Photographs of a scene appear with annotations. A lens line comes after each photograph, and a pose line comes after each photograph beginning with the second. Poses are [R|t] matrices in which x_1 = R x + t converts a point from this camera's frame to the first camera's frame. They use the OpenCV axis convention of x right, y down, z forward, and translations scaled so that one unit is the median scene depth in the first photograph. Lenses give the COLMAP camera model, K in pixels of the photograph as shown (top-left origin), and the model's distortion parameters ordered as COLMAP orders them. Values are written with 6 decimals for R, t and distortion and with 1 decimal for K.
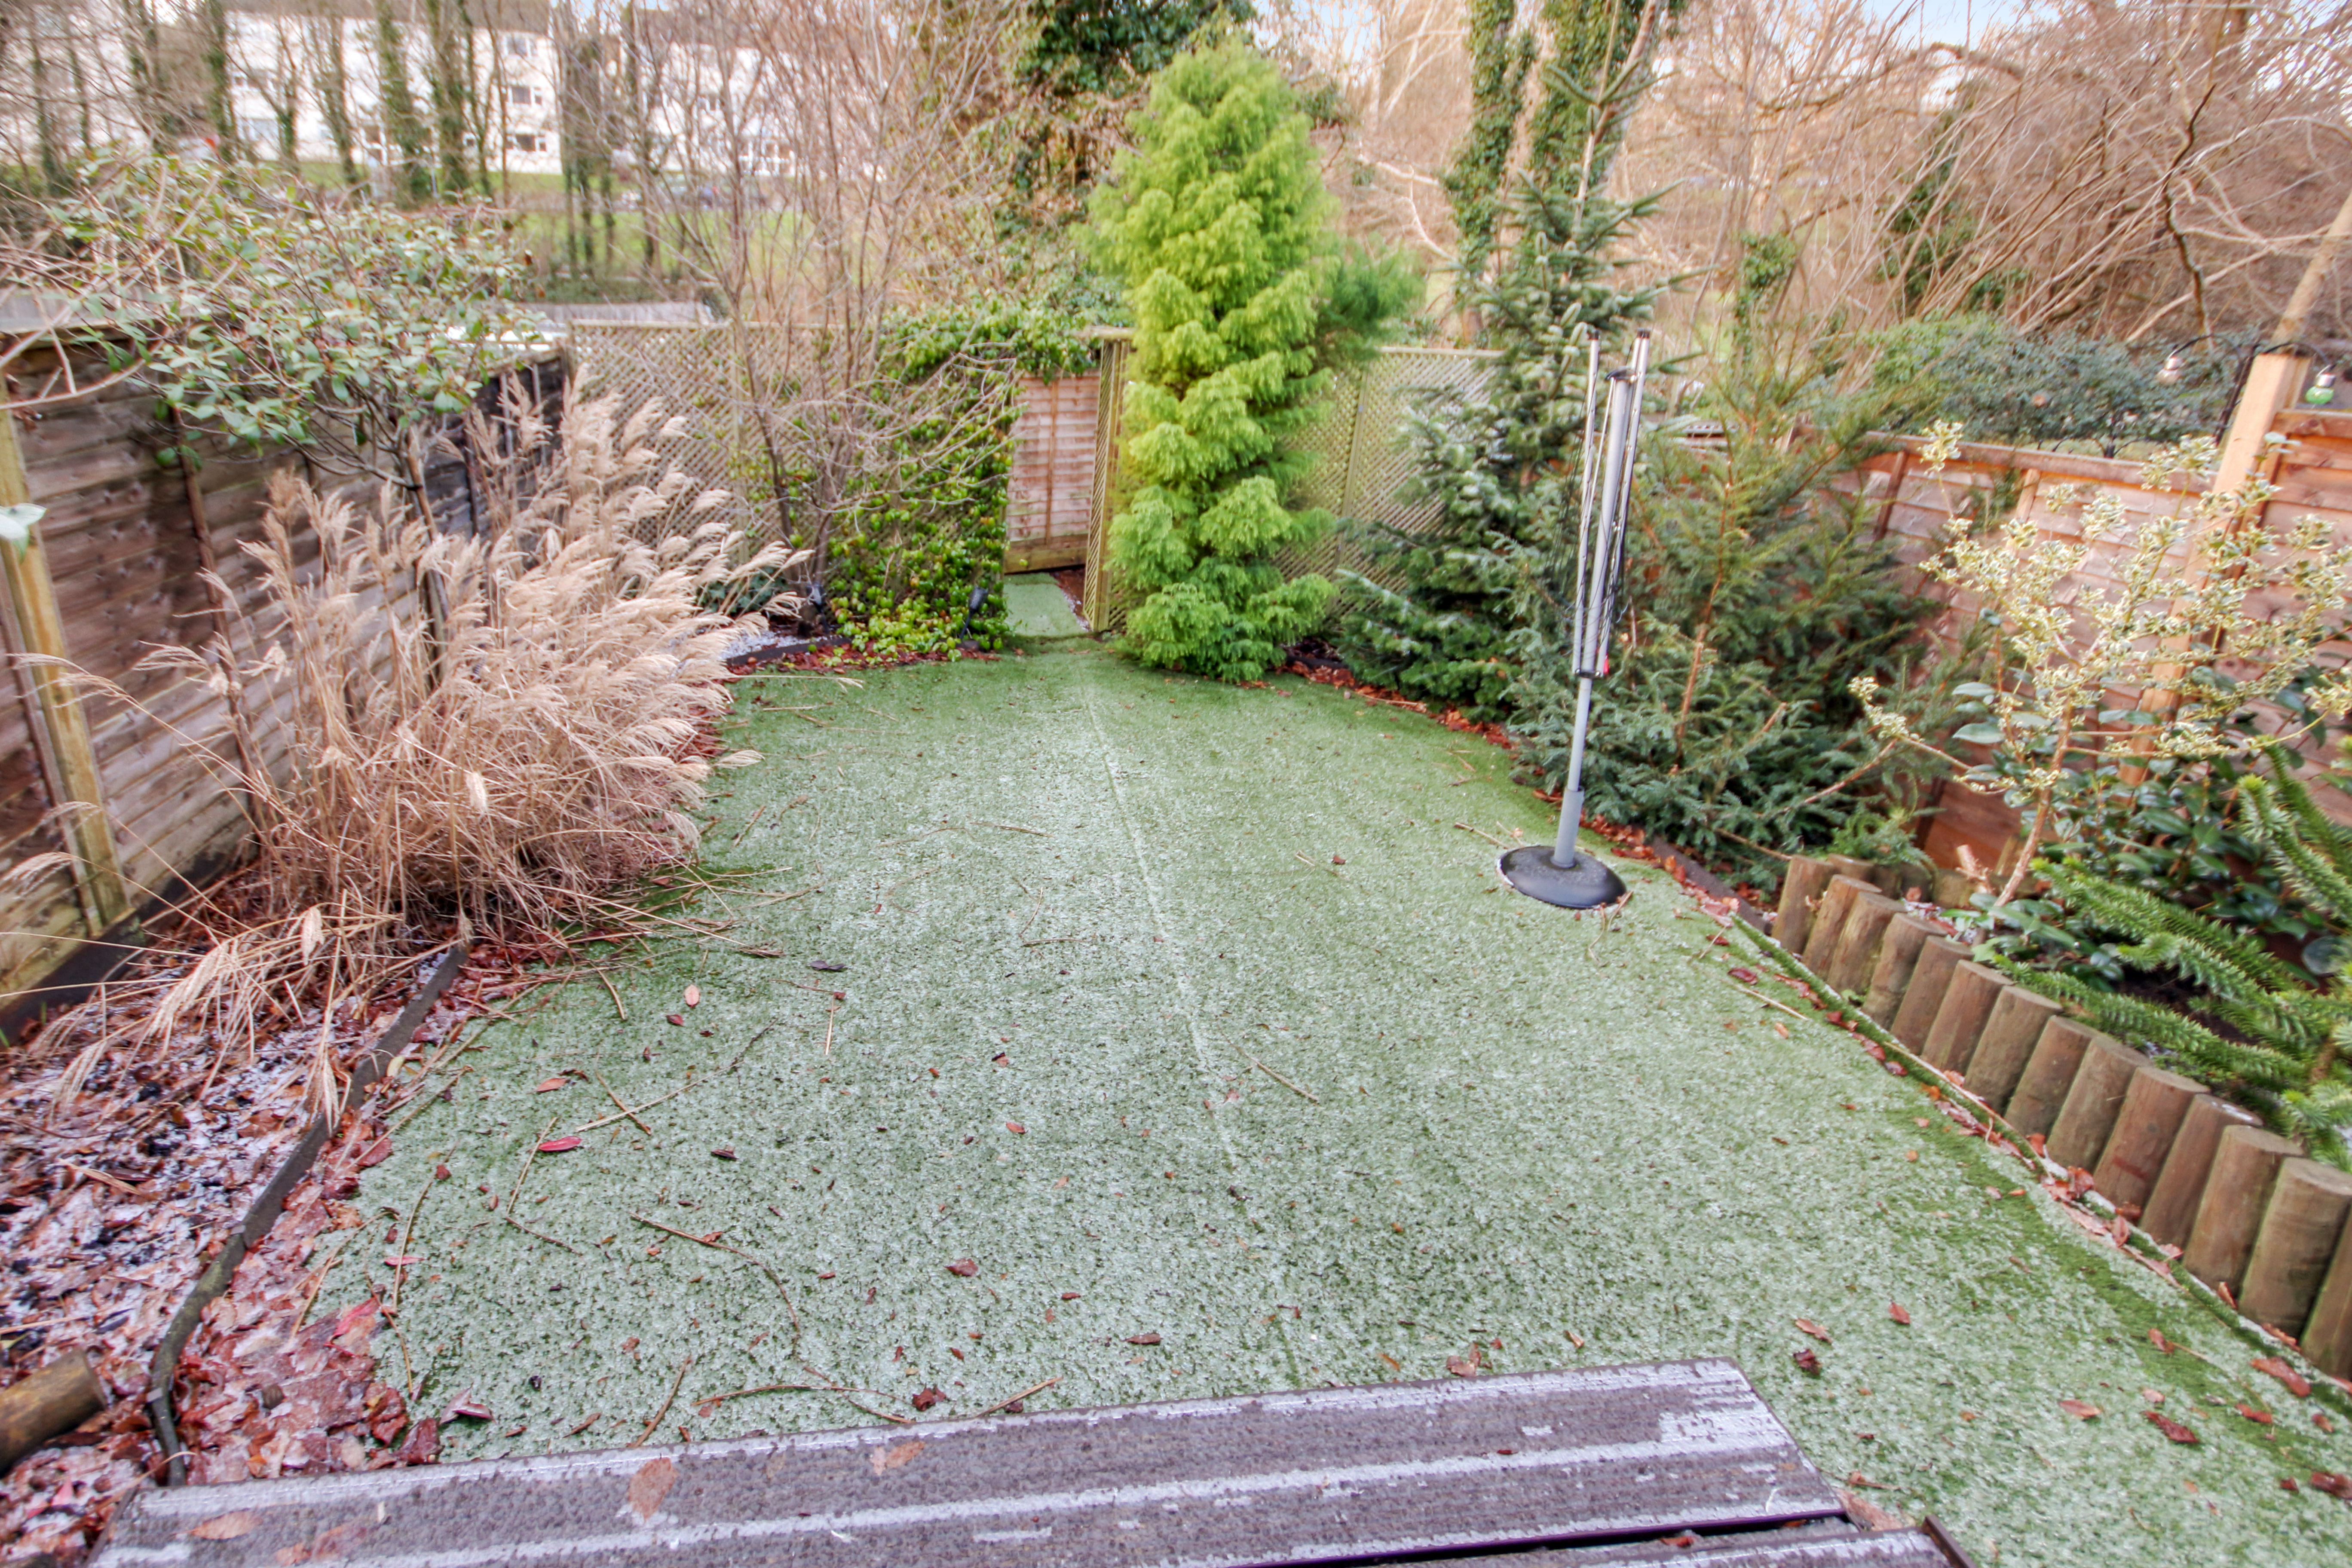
lens RADIAL K [[1287.2, 0, 1174.1], [0, 1287.2, 664.8], [0, 0, 1]] dist [-0.021574, -0.000290]
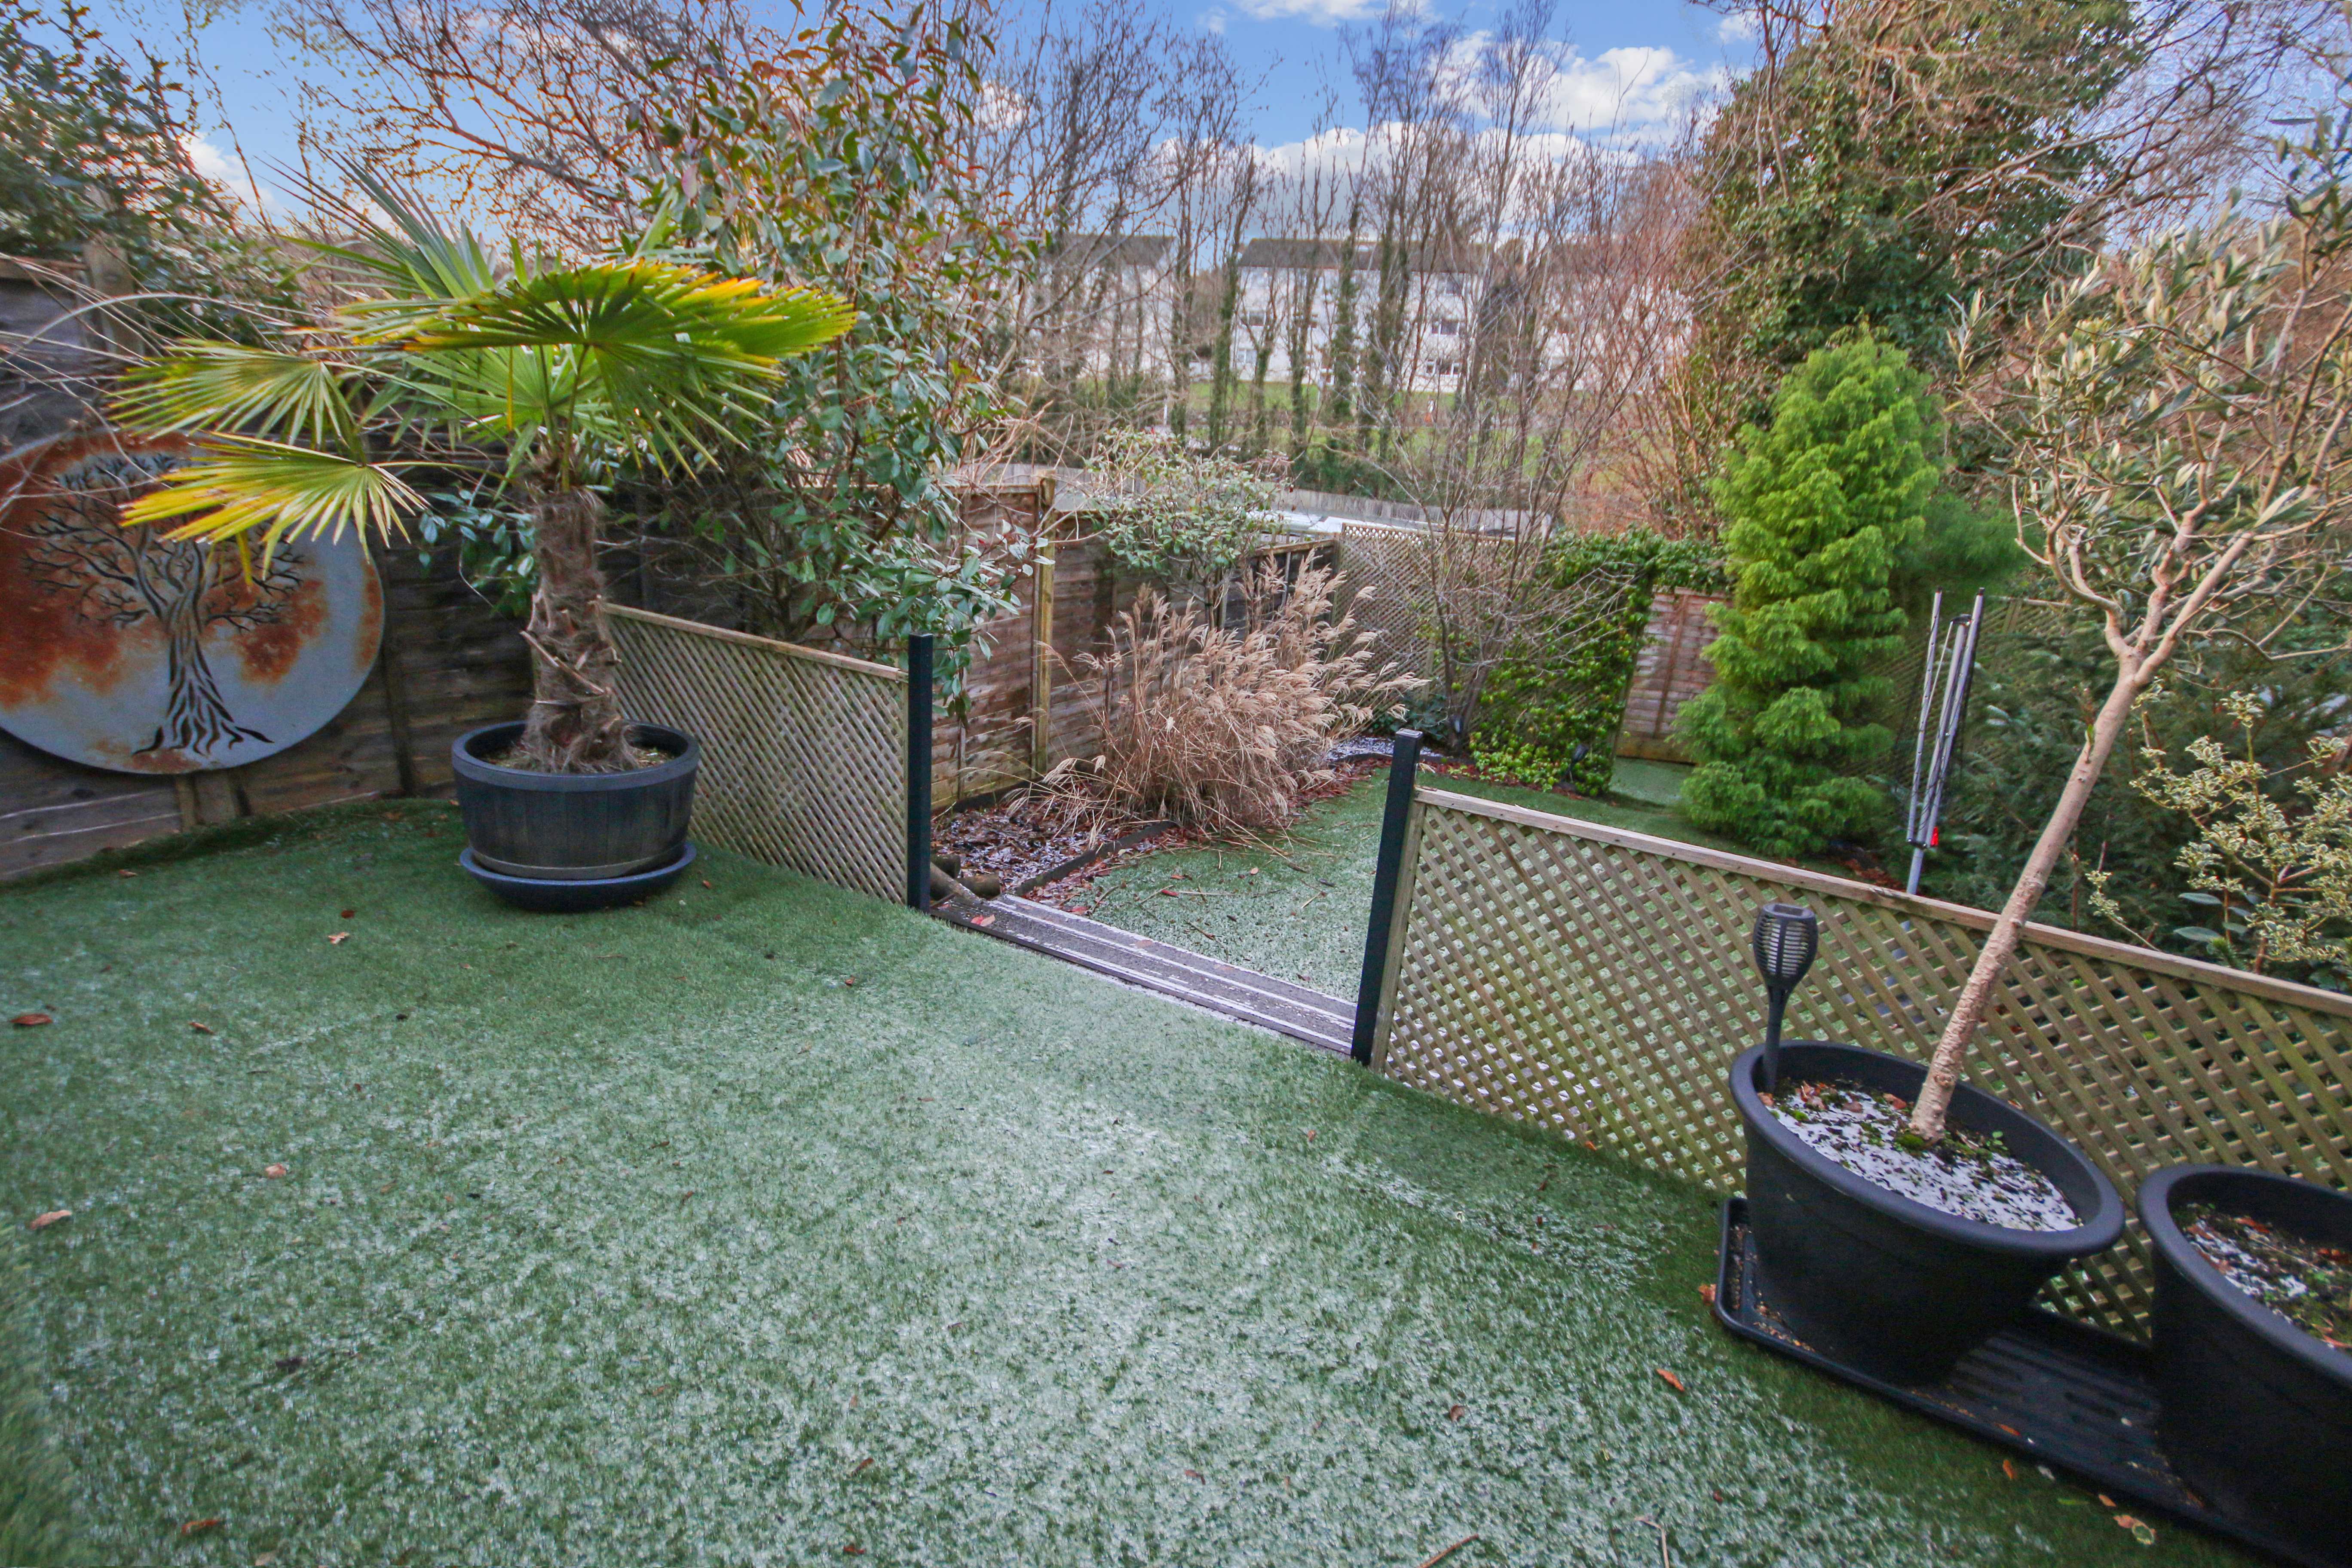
lens RADIAL K [[1190.6, 0, 1176.0], [0, 1190.6, 784.0], [0, 0, 1]] dist [0.013347, 0.000575]
pose [[0.800510, 0.193191, -0.567328, 0.258279], [-0.223860, 0.974490, 0.015972, 0.063062], [0.555941, 0.114217, 0.823337, -0.278231]]
